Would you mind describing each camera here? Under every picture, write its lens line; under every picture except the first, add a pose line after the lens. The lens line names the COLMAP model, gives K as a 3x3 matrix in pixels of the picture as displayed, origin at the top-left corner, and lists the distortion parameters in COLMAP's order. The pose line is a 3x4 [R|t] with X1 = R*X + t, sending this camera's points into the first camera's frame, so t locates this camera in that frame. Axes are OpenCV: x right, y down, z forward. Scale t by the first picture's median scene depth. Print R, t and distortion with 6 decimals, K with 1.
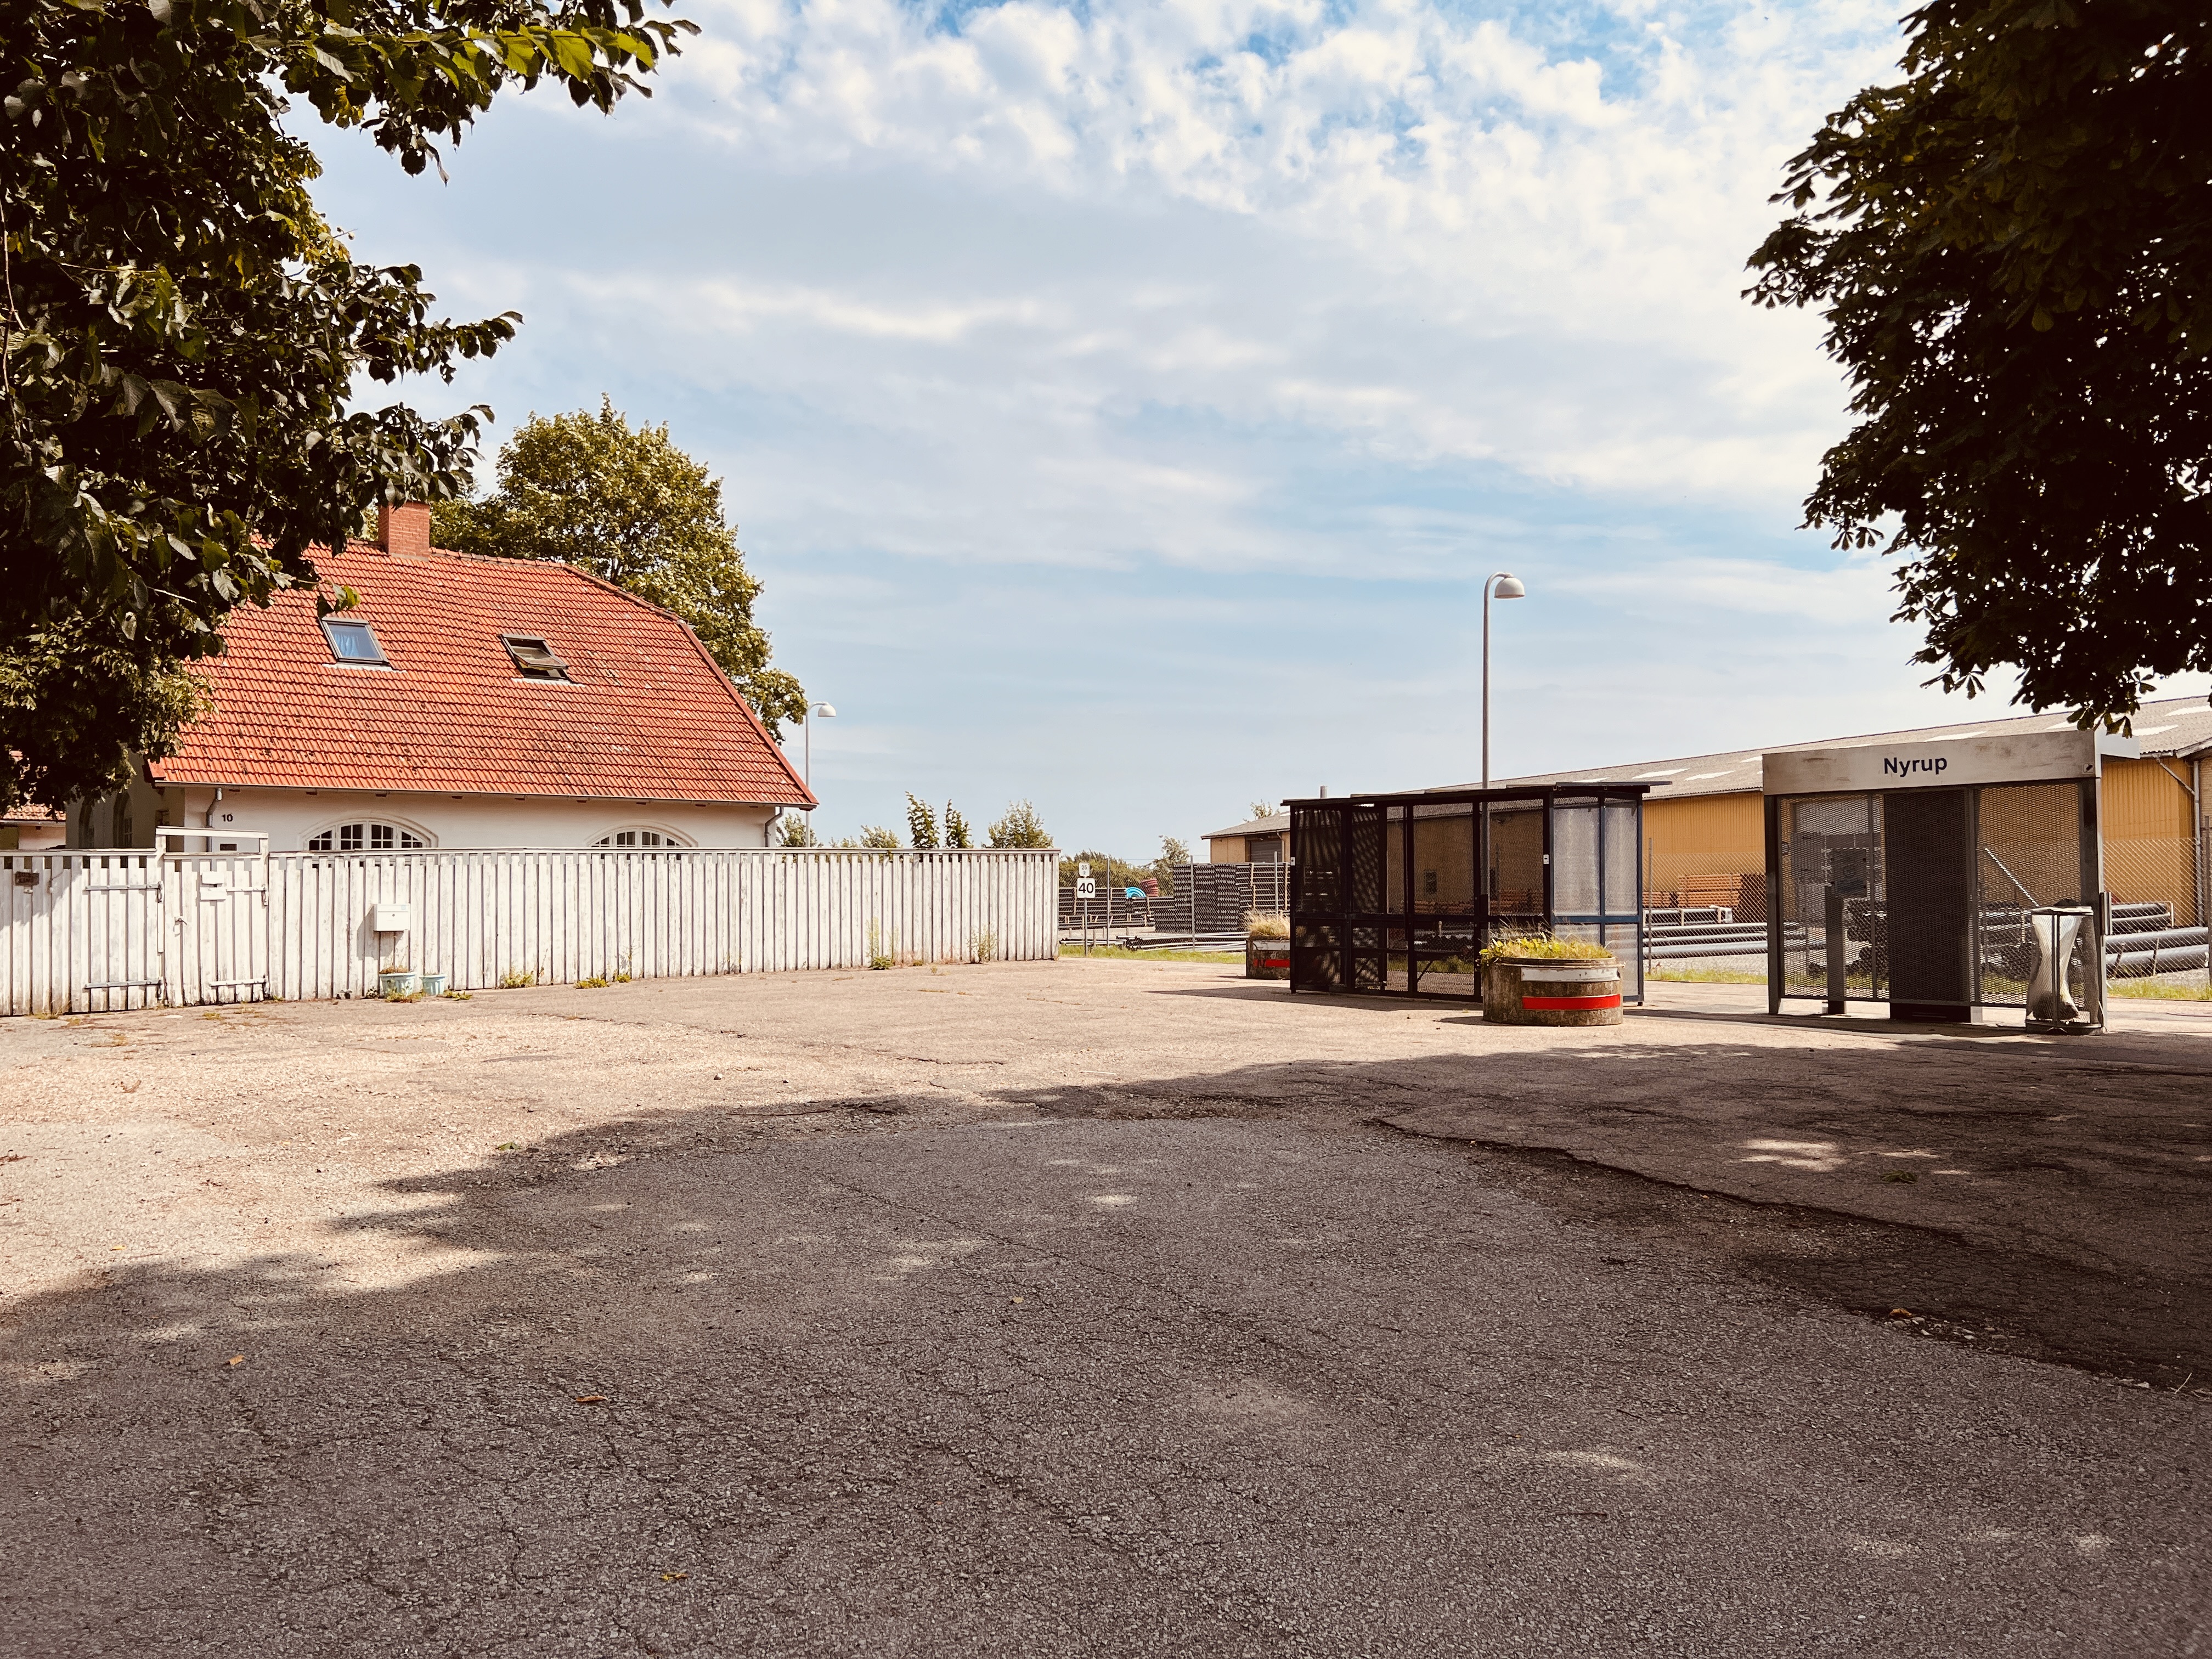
lens RADIAL K [[1668.8, 0, 1135.0], [0, 1668.8, 853.0], [0, 0, 1]] dist [0.044399, -0.060016]
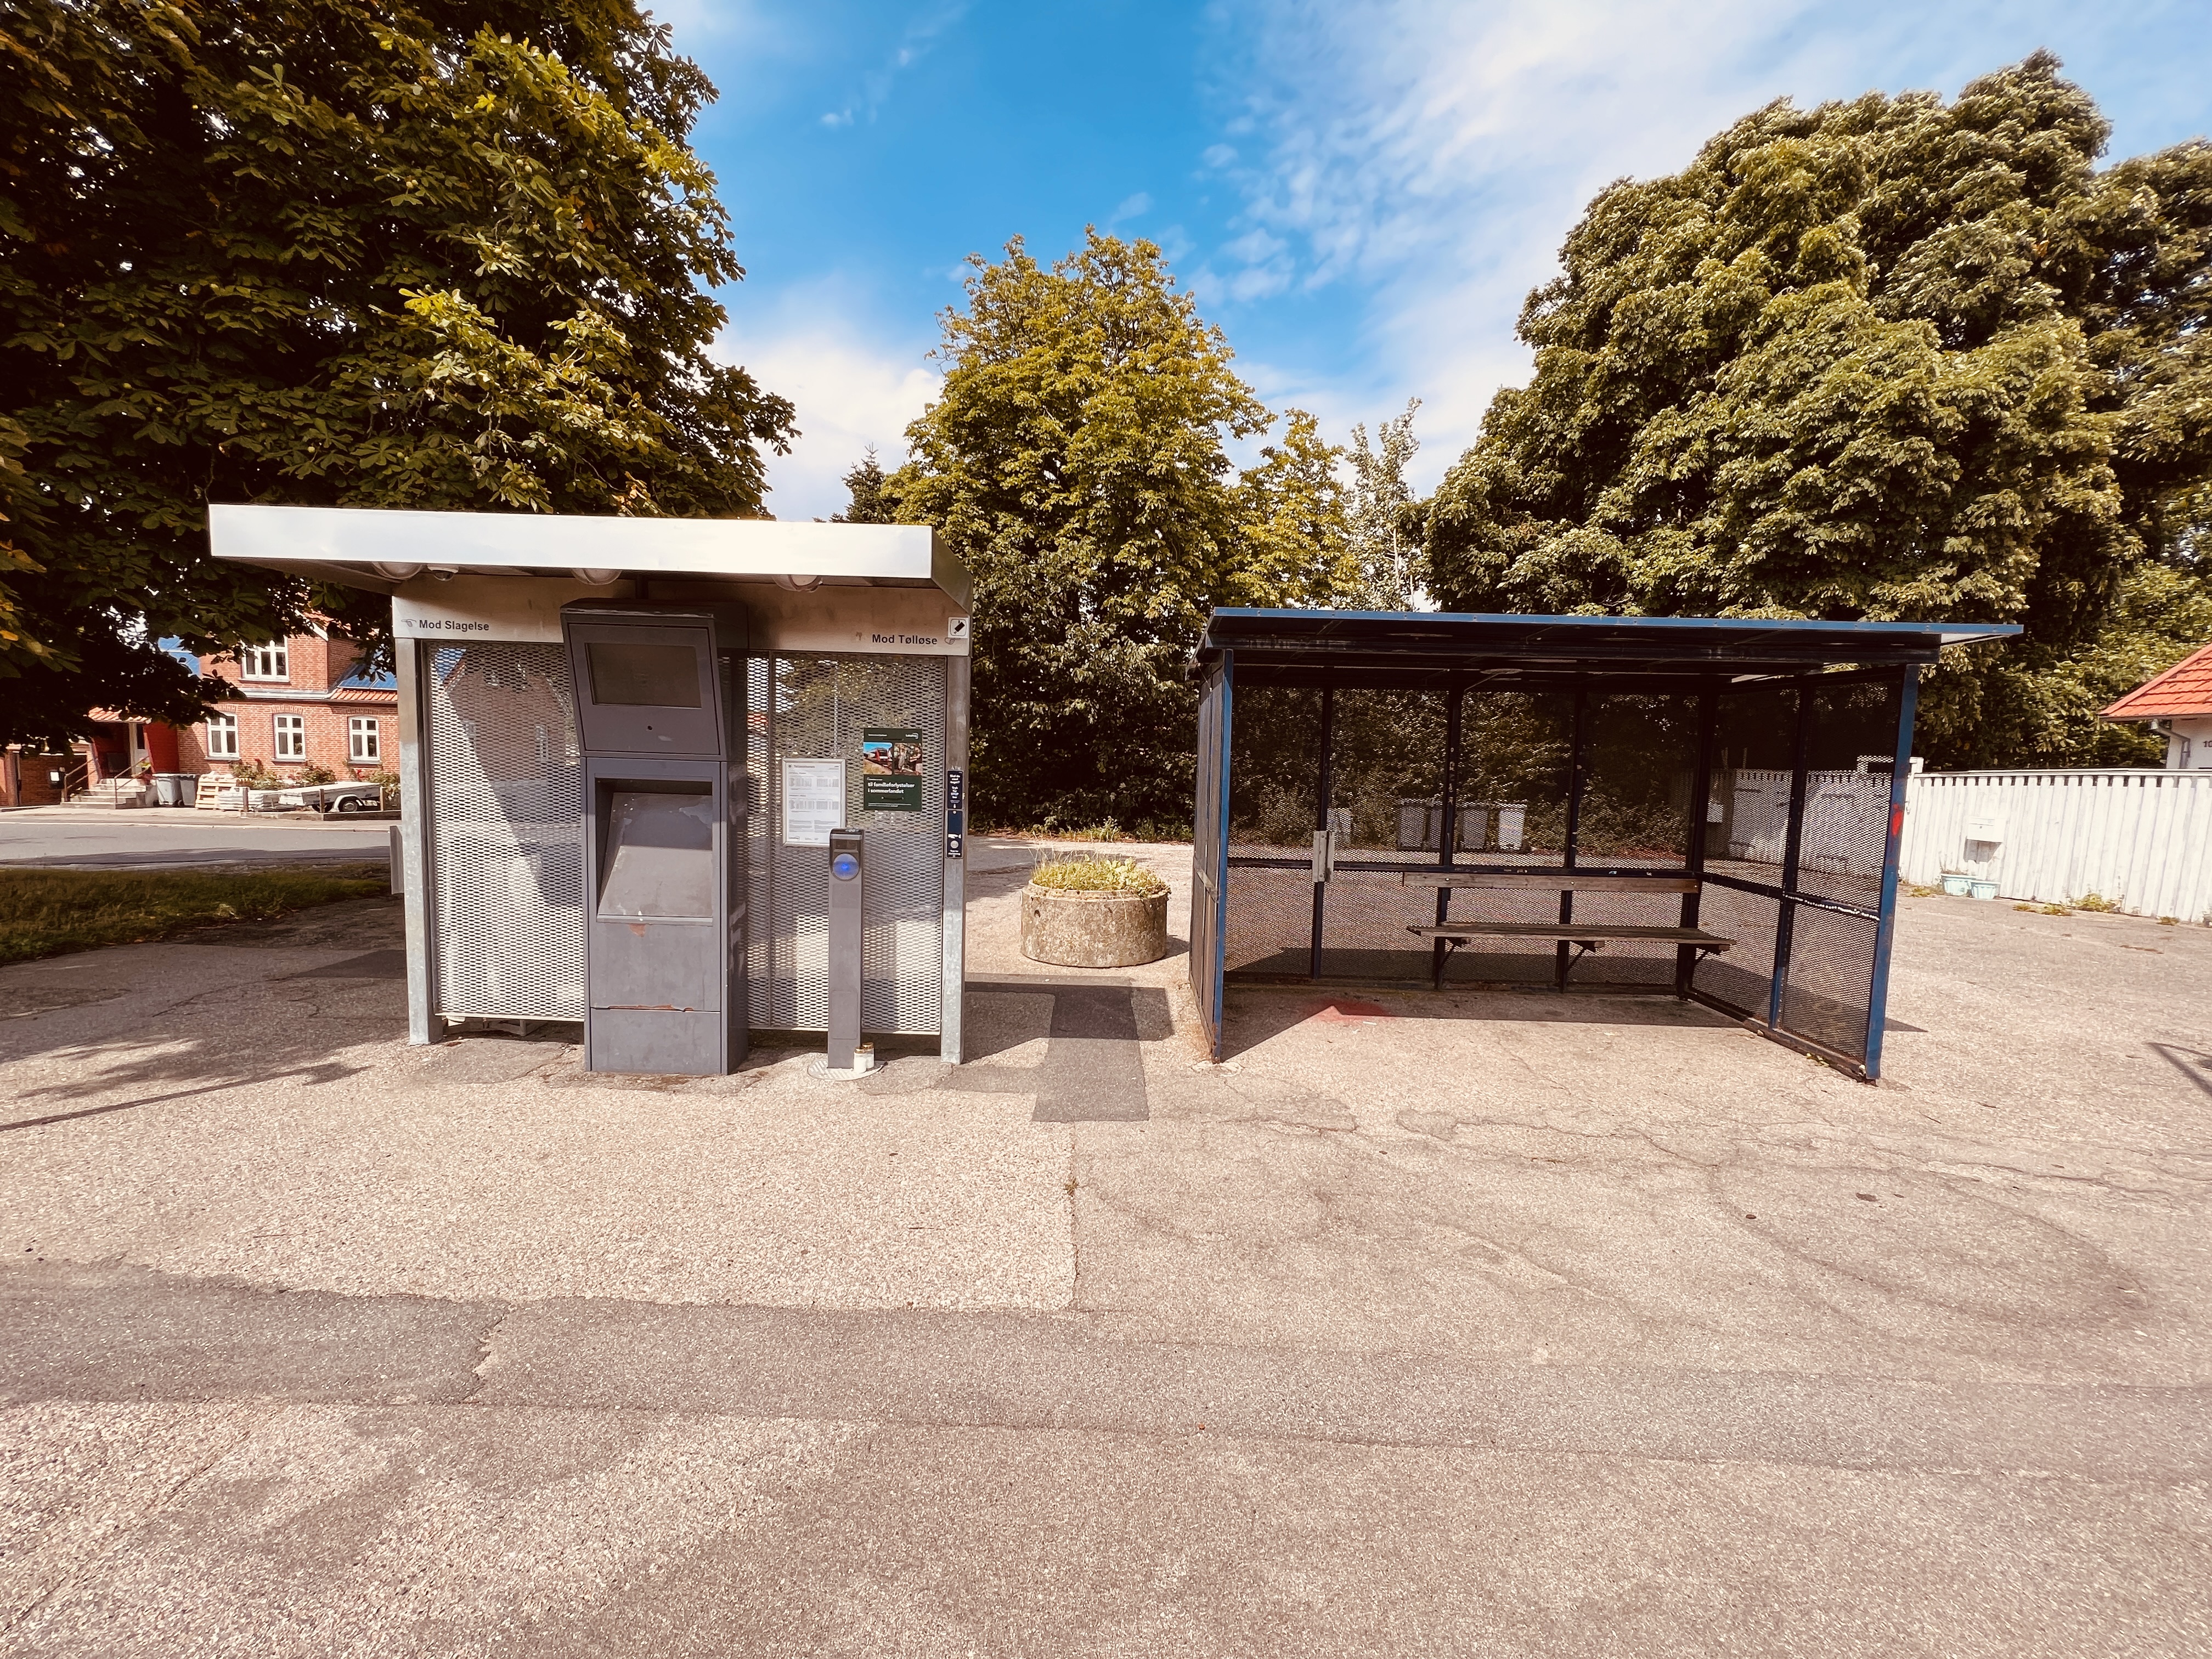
lens RADIAL K [[886.6, 0, 1098.0], [0, 886.6, 808.3], [0, 0, 1]] dist [-0.000367, -0.000233]
pose [[-0.682940, 0.027755, -0.729947, 0.518307], [-0.006387, 0.999013, 0.043962, 0.000965], [0.730447, 0.034685, -0.682088, 1.199232]]
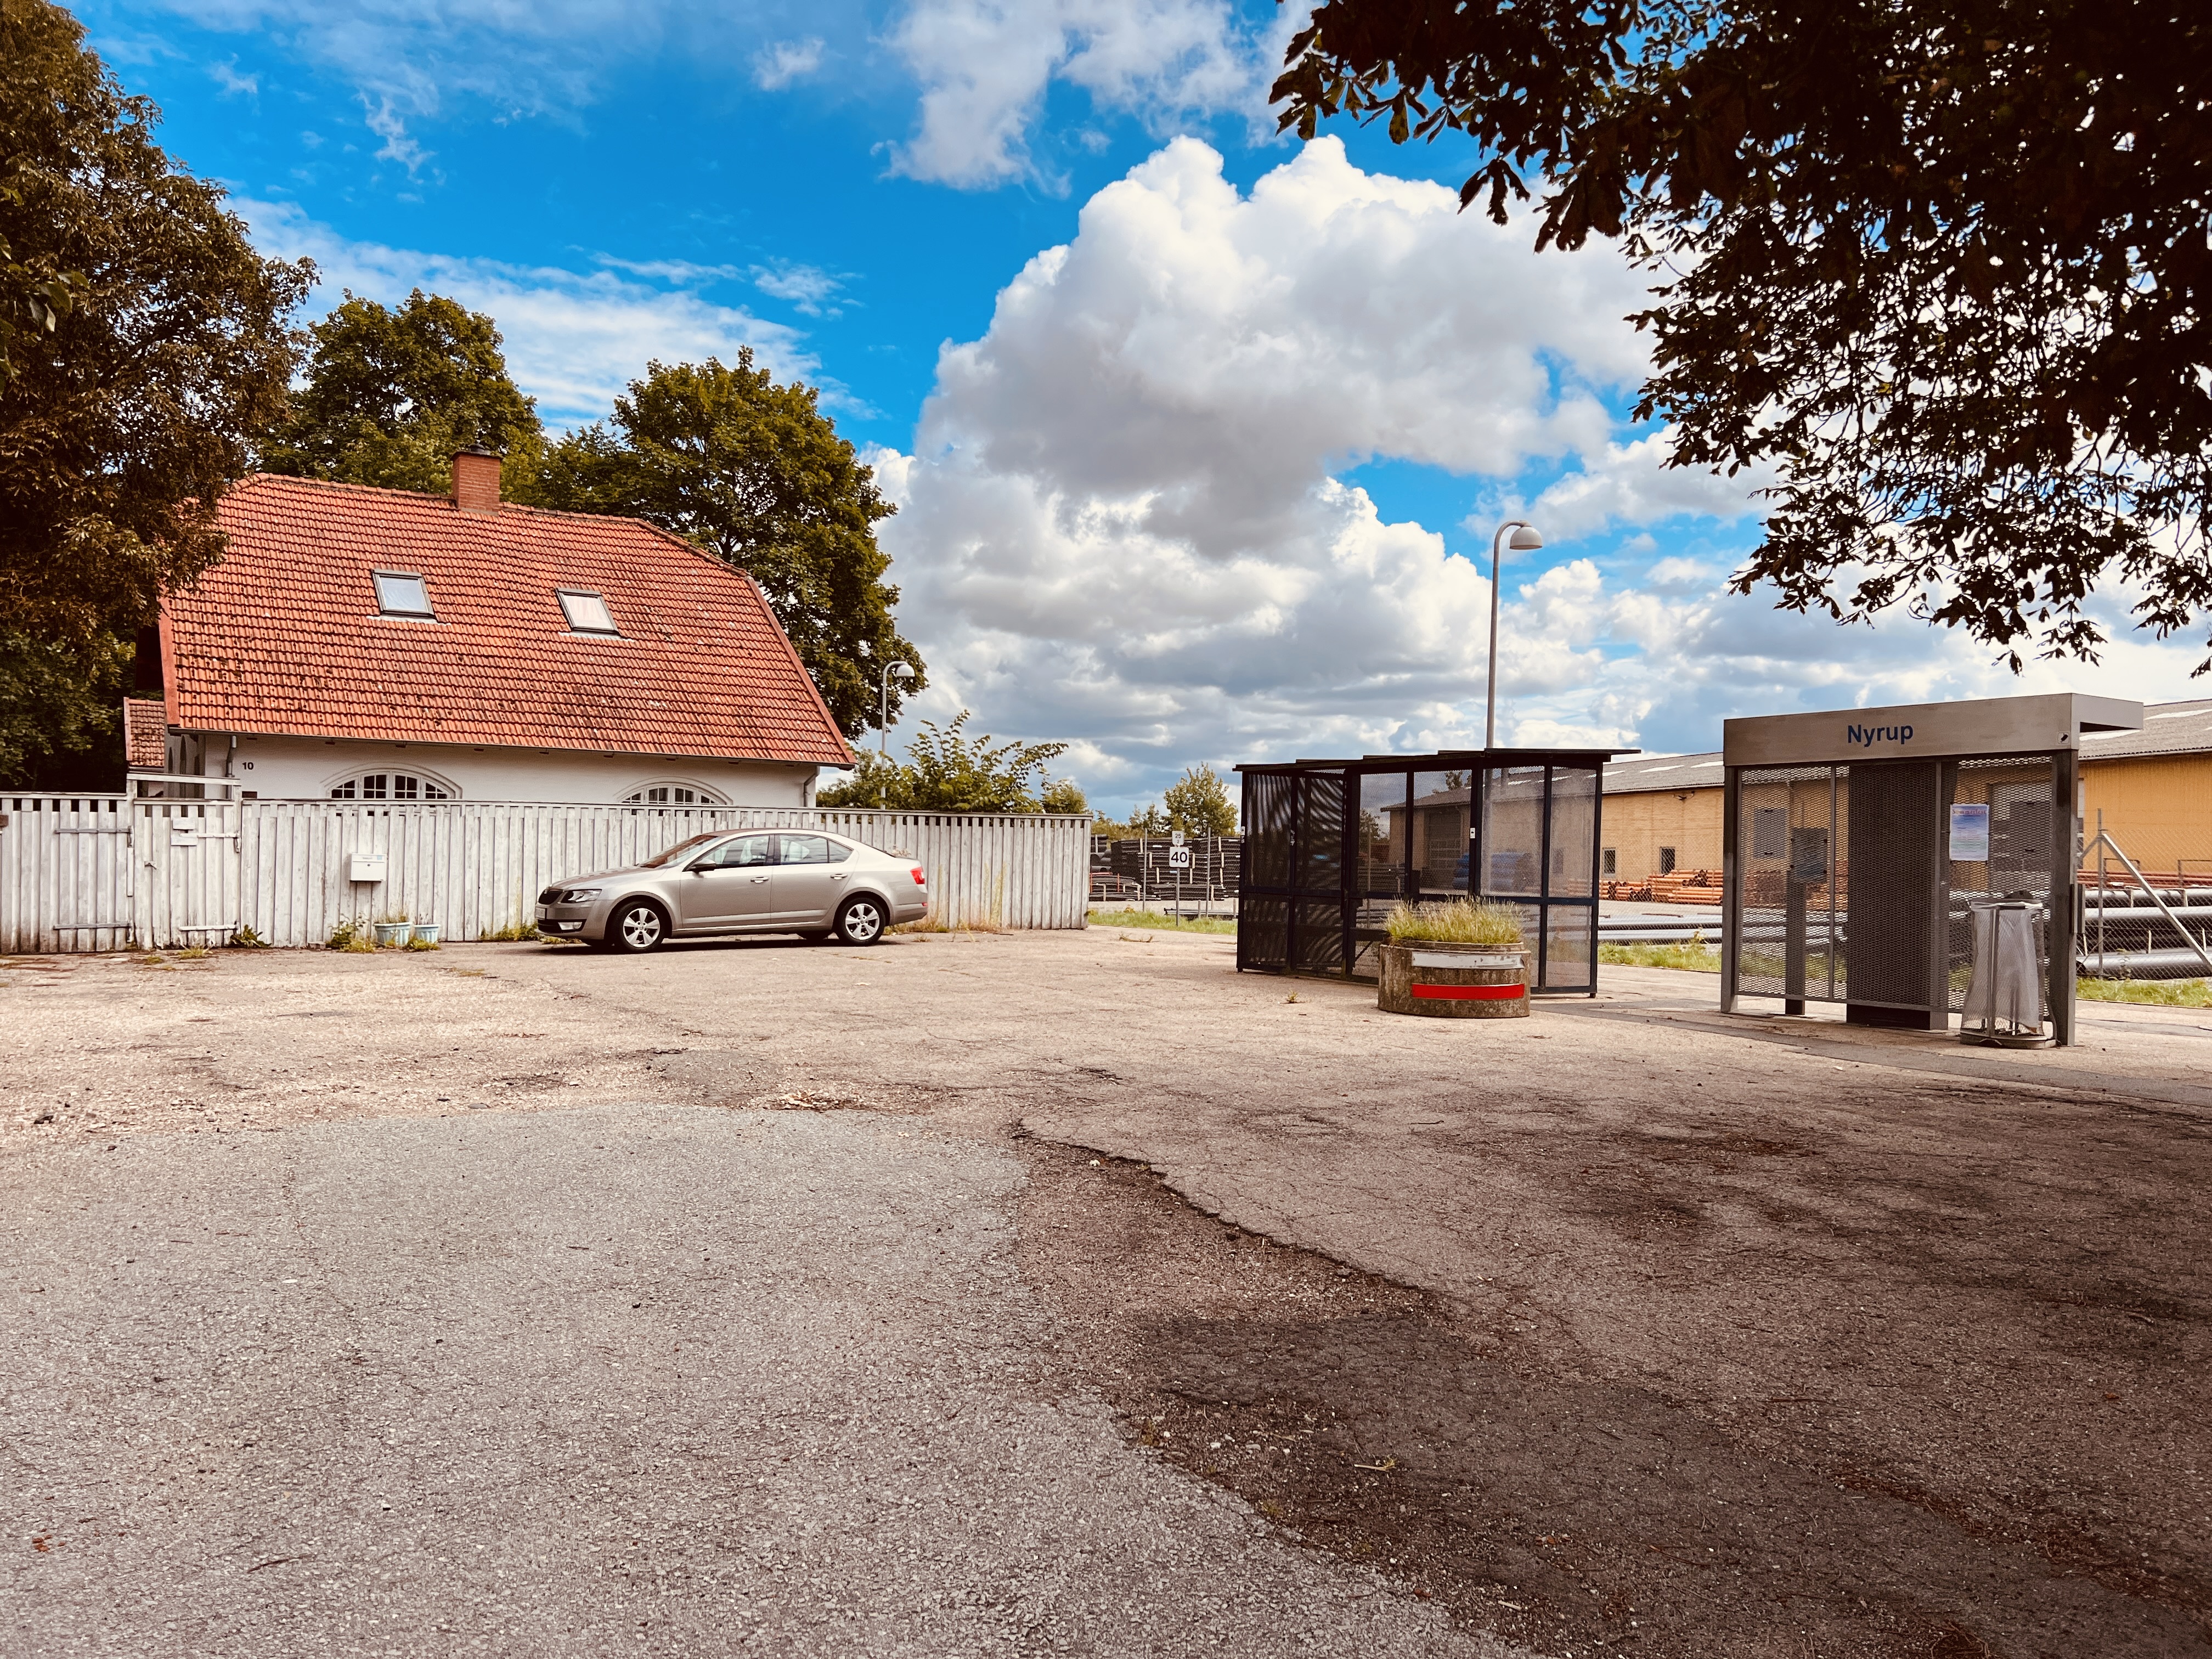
lens RADIAL K [[1668.8, 0, 1166.5], [0, 1668.8, 868.7], [0, 0, 1]] dist [0.044399, -0.060016]
pose [[0.992898, 0.024303, -0.116461, 0.180872], [-0.021097, 0.999366, 0.028682, 0.000485], [0.117084, -0.026021, 0.992781, 0.077790]]
